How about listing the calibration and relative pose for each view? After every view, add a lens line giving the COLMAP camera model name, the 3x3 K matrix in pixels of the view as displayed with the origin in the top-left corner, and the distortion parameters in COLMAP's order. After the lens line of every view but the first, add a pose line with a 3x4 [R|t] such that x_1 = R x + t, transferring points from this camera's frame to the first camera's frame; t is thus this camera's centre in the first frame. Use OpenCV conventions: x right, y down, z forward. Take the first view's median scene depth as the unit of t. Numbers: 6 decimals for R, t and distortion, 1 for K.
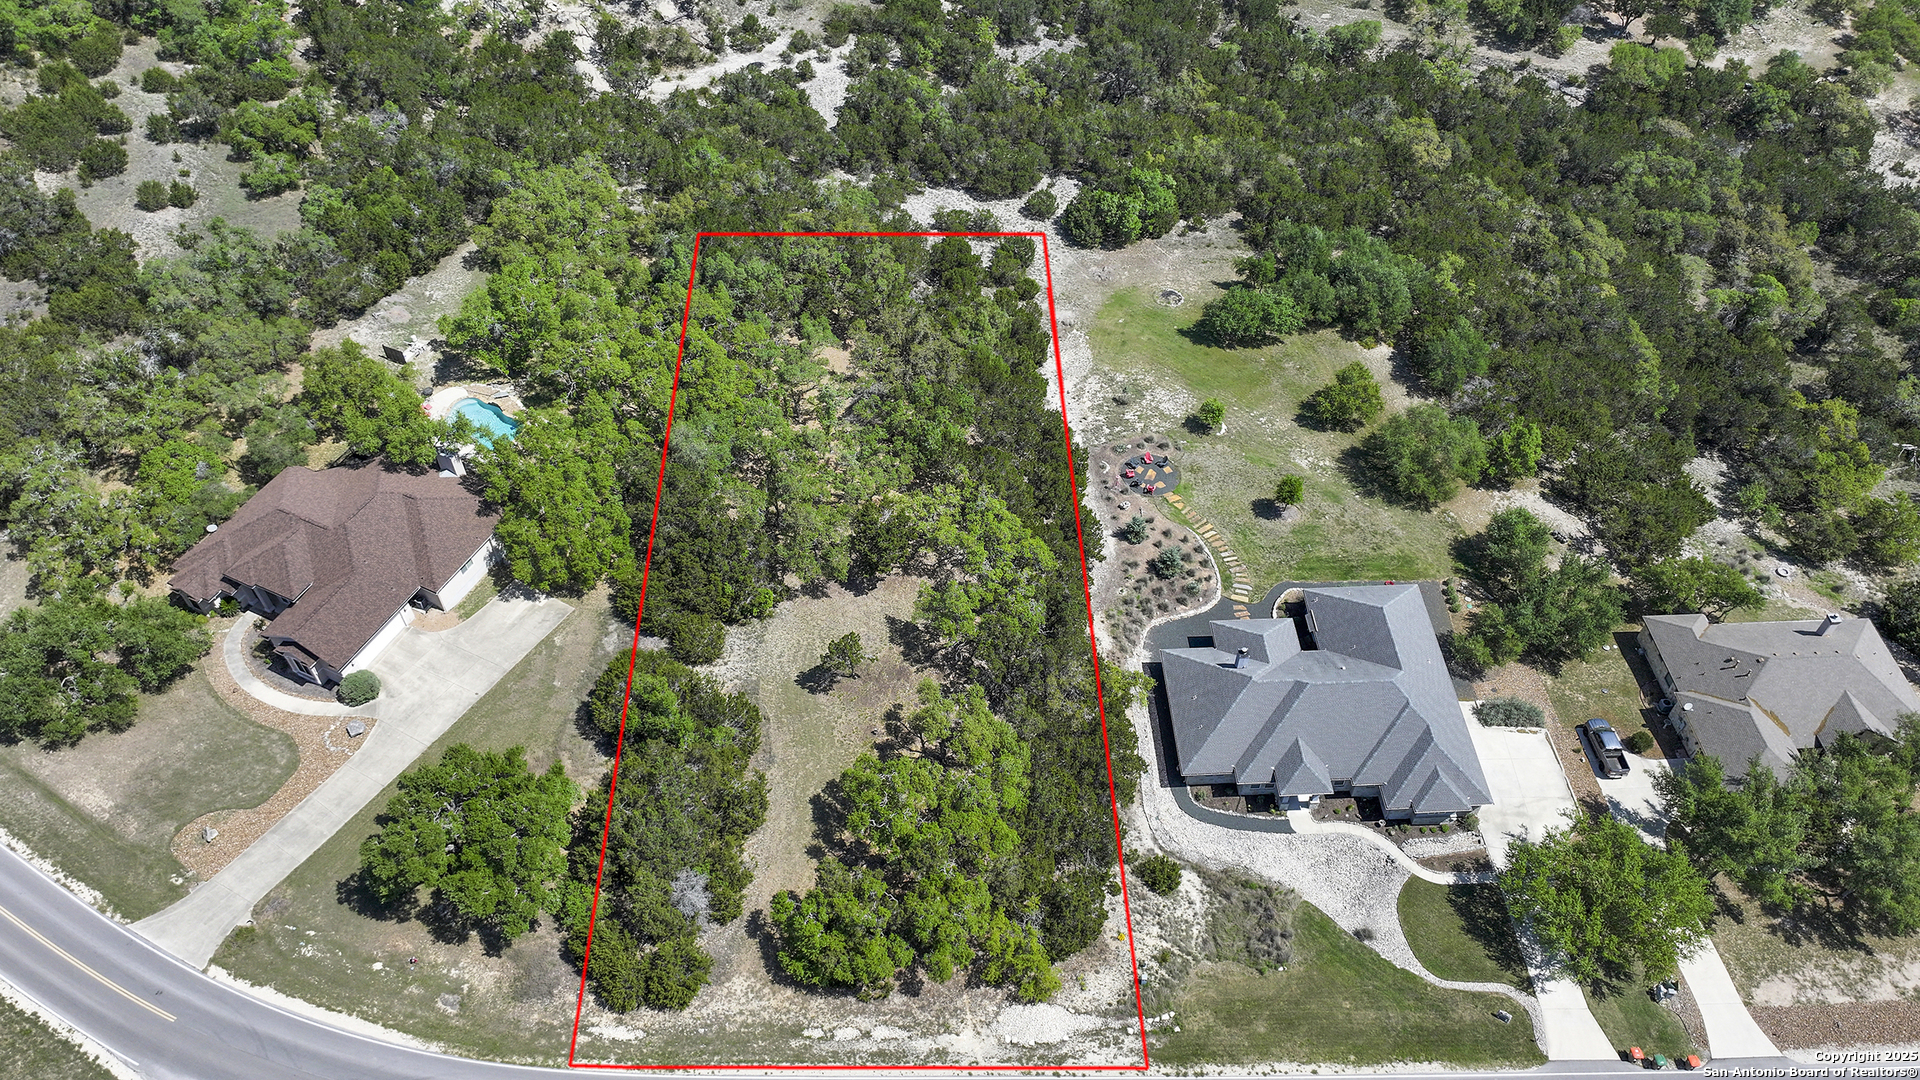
lens RADIAL K [[1359.5, 0, 952.9], [0, 1359.5, 540.1], [0, 0, 1]] dist [0.007457, -0.001520]
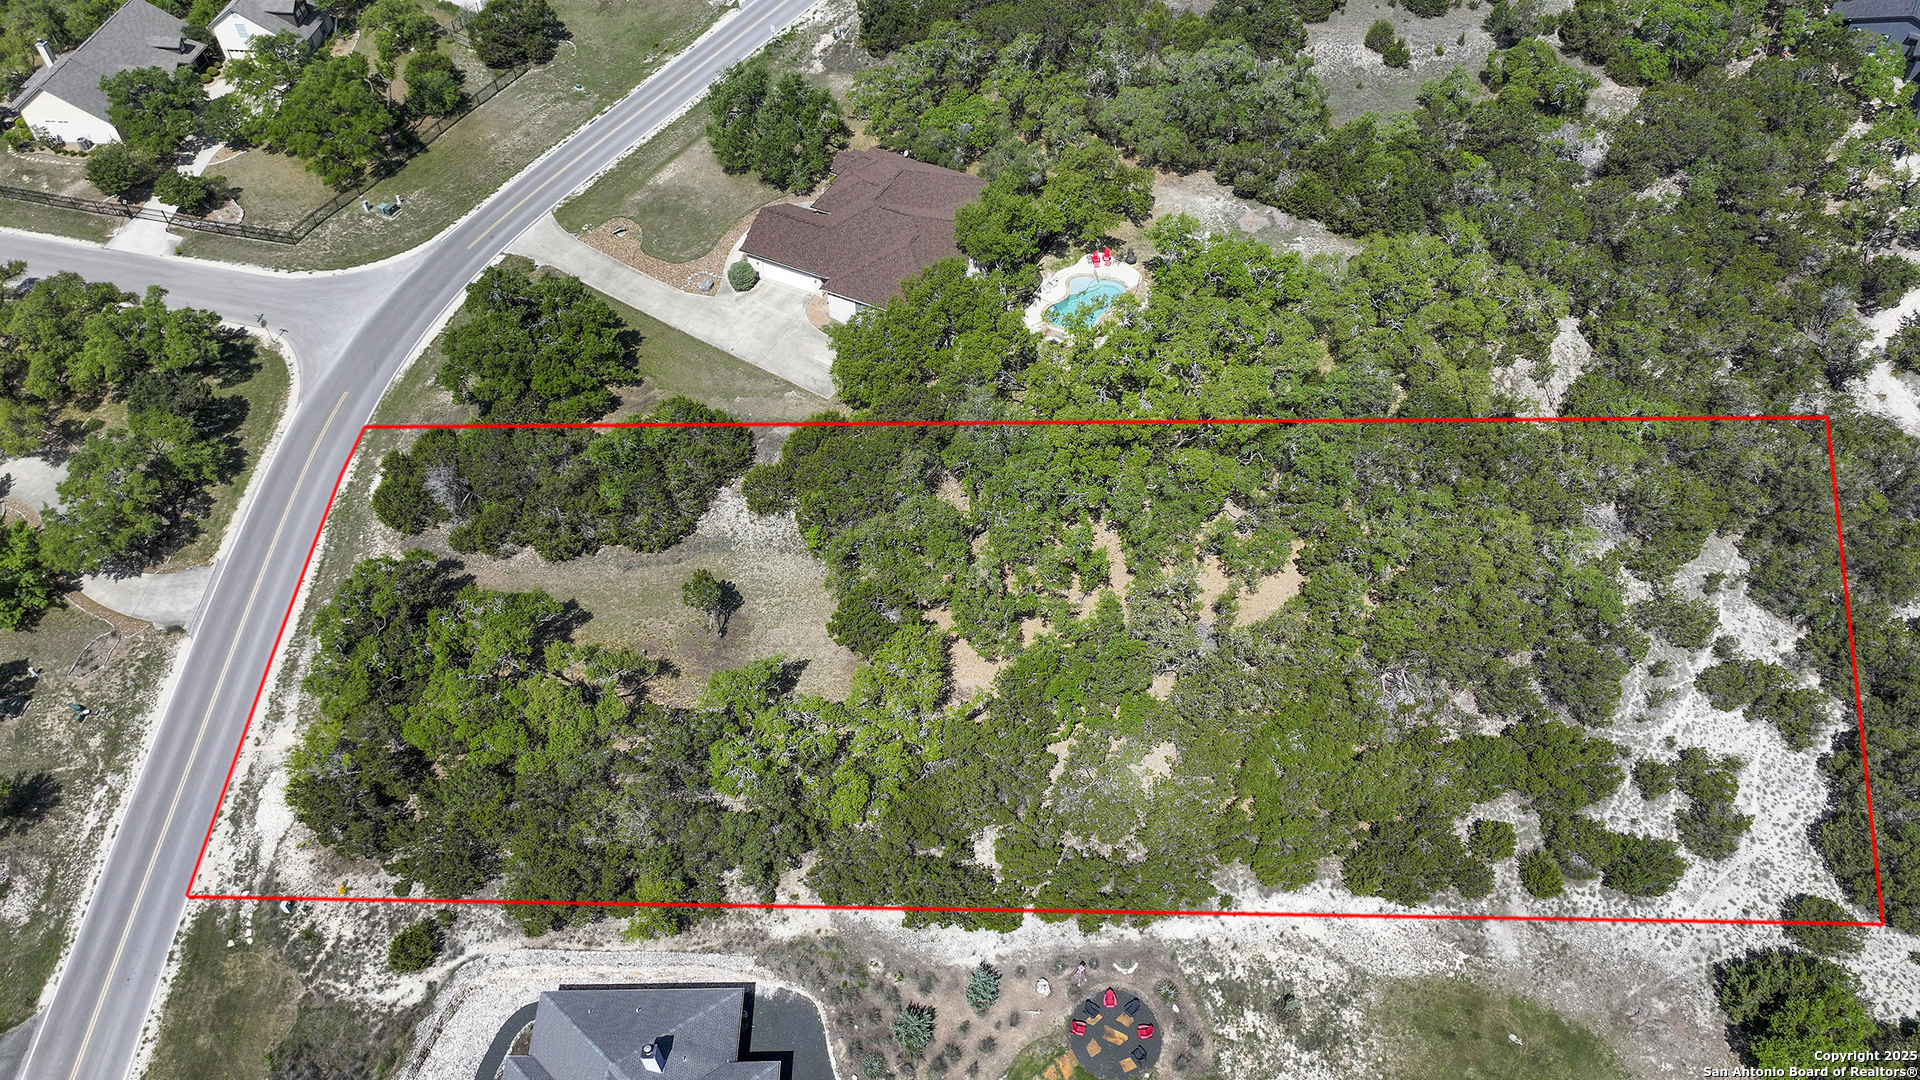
lens RADIAL K [[1359.5, 0, 952.9], [0, 1359.5, 540.1], [0, 0, 1]] dist [0.007457, -0.001520]
pose [[-0.027168, 0.744464, -0.667110, 0.532228], [-0.737210, 0.435788, 0.516343, -0.560636], [0.675117, 0.505828, 0.536987, 0.661151]]
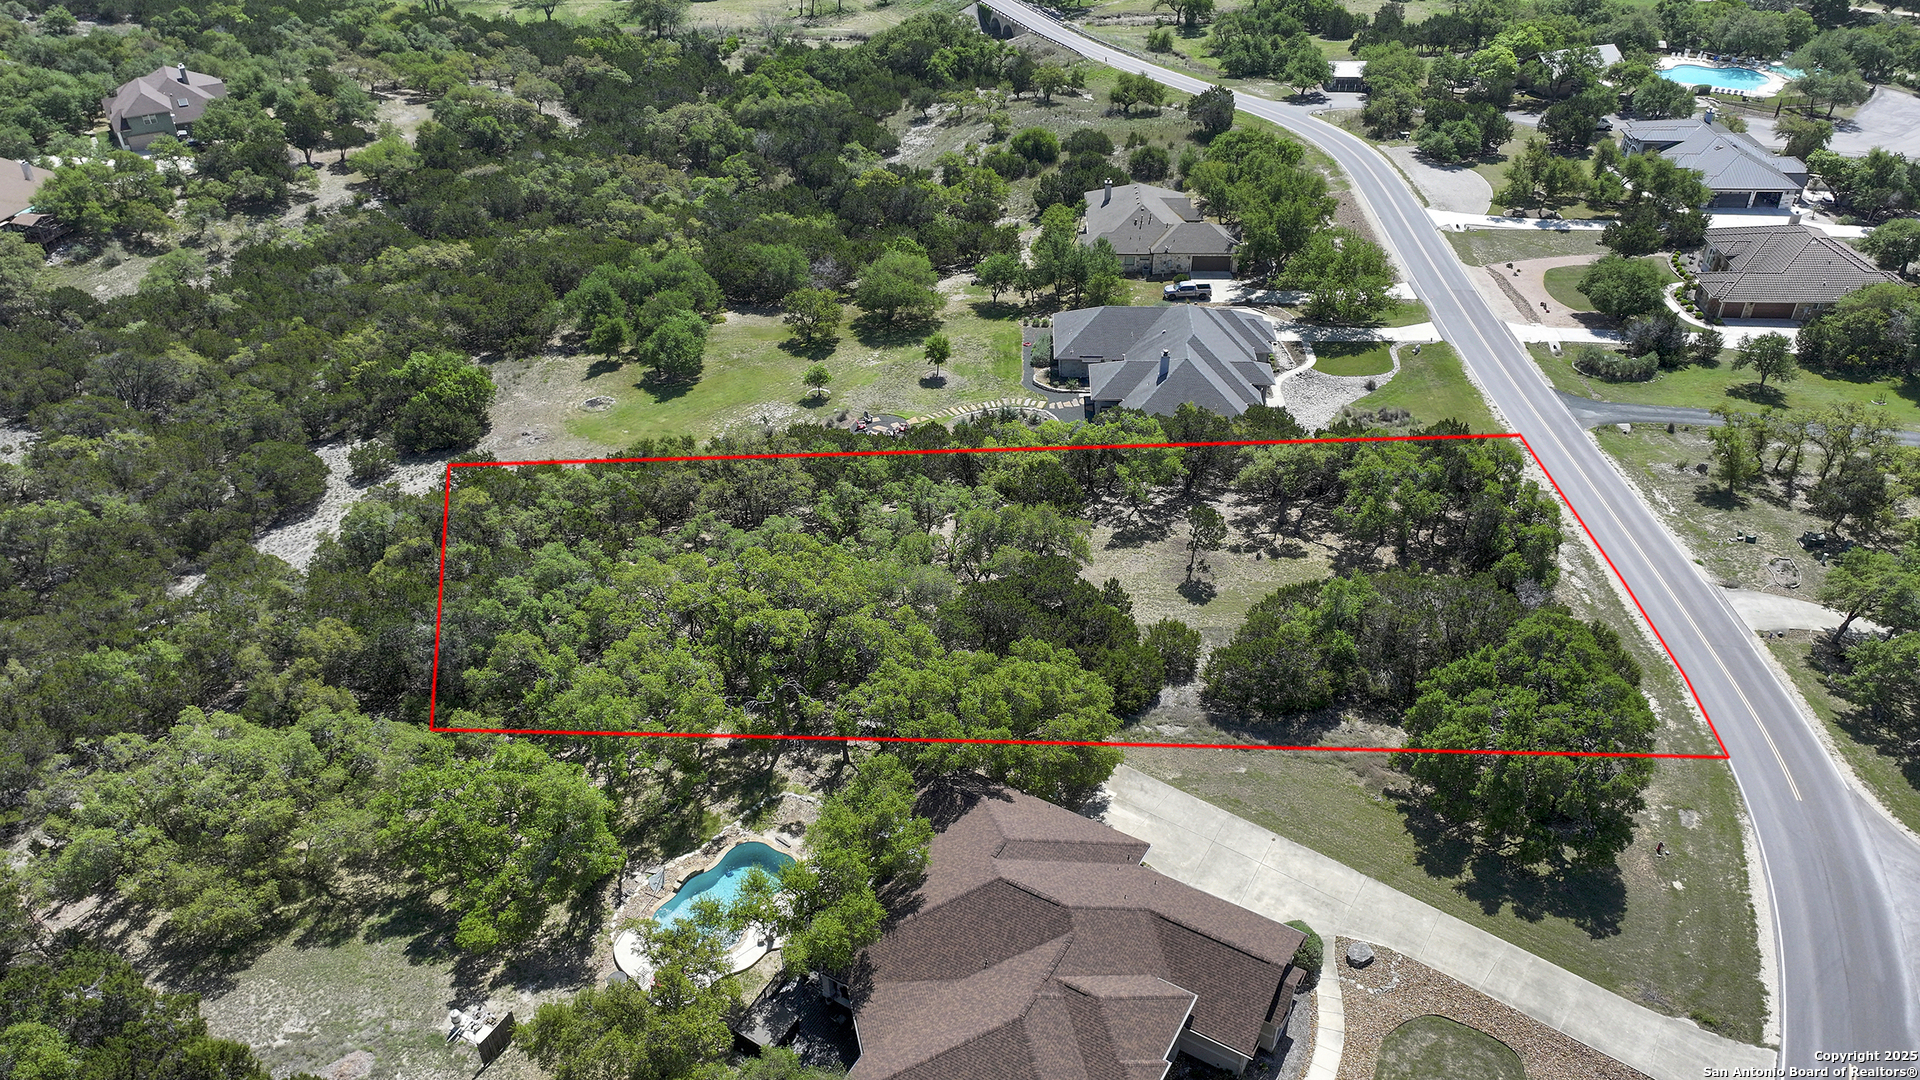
lens RADIAL K [[1359.5, 0, 952.9], [0, 1359.5, 540.1], [0, 0, 1]] dist [0.007457, -0.001520]
pose [[0.089646, -0.572178, 0.815215, -0.958036], [0.740146, 0.585969, 0.329886, -0.390996], [-0.666444, 0.573805, 0.476024, 0.727133]]
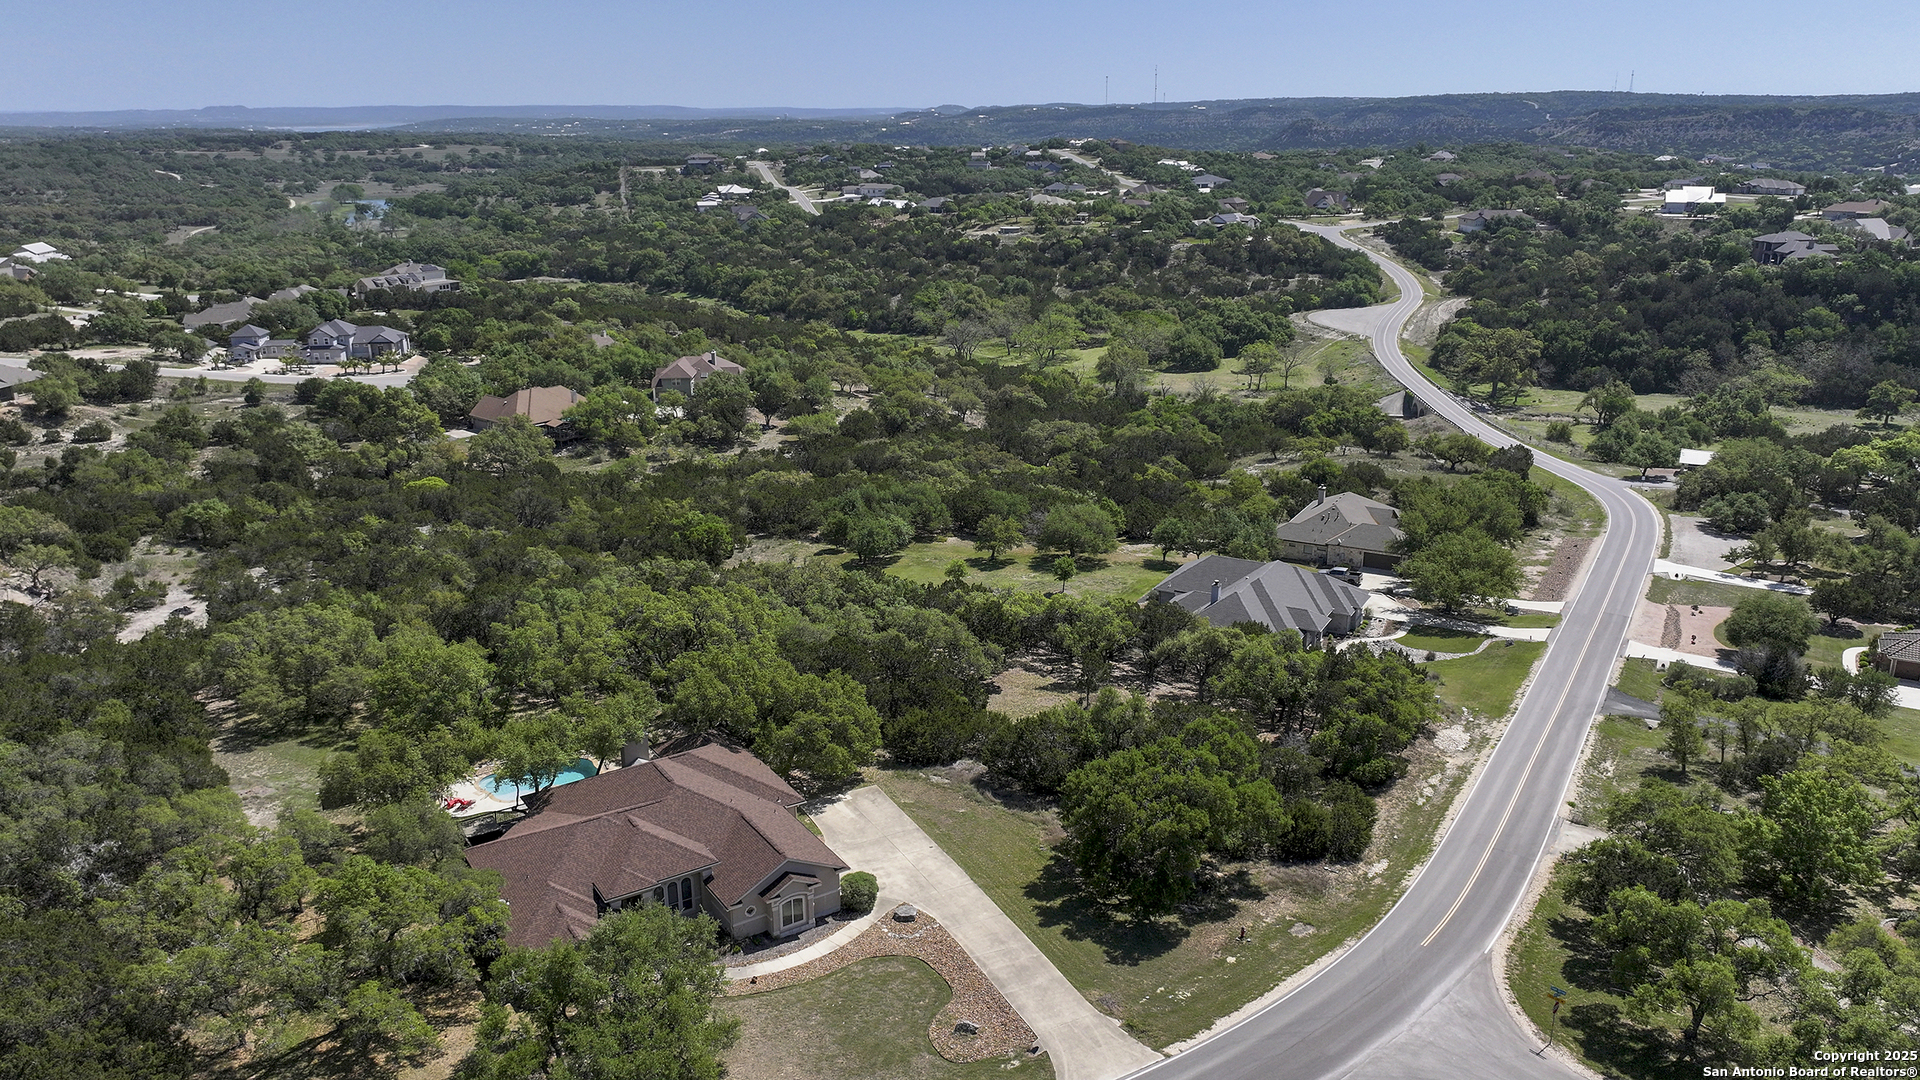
lens RADIAL K [[1359.5, 0, 952.9], [0, 1359.5, 540.1], [0, 0, 1]] dist [0.007457, -0.001520]
pose [[0.523156, -0.262233, 0.810889, -1.085723], [0.630153, 0.759618, -0.160899, 0.127041], [-0.573773, 0.595159, 0.562646, 0.417055]]
